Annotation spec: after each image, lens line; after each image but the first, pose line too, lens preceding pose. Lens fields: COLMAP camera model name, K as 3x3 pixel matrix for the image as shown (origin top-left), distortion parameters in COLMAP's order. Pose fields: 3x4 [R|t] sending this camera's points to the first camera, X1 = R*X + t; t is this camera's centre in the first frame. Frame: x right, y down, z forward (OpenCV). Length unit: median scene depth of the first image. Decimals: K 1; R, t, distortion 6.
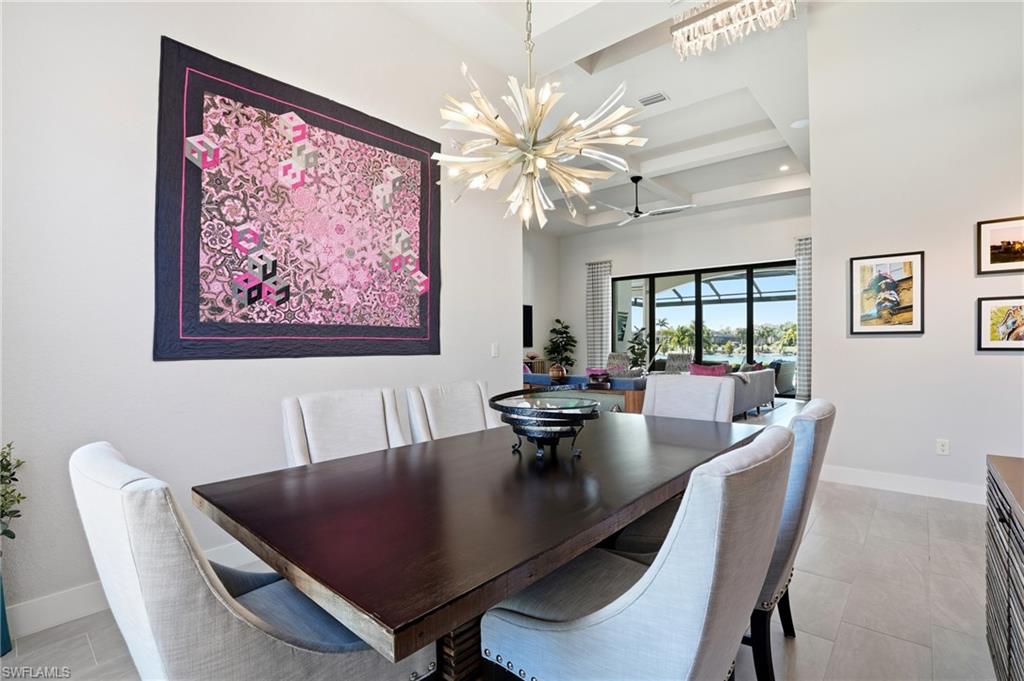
lens RADIAL K [[480.1, 0, 512.0], [0, 480.1, 340.5], [0, 0, 1]] dist [-0.066505, -0.000065]
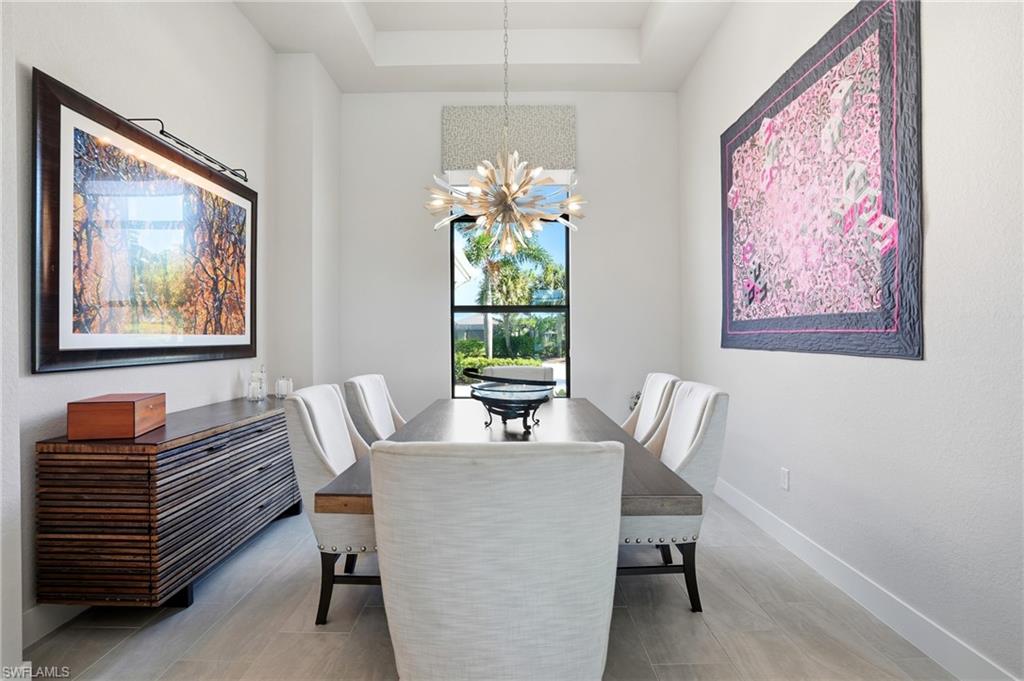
lens RADIAL K [[482.2, 0, 510.8], [0, 482.2, 338.8], [0, 0, 1]] dist [-0.046929, 0.000903]
pose [[-0.755559, 0.008223, -0.655029, 0.574227], [0.007196, 0.999965, 0.004253, 0.001387], [0.655041, -0.001500, -0.755592, 1.230806]]
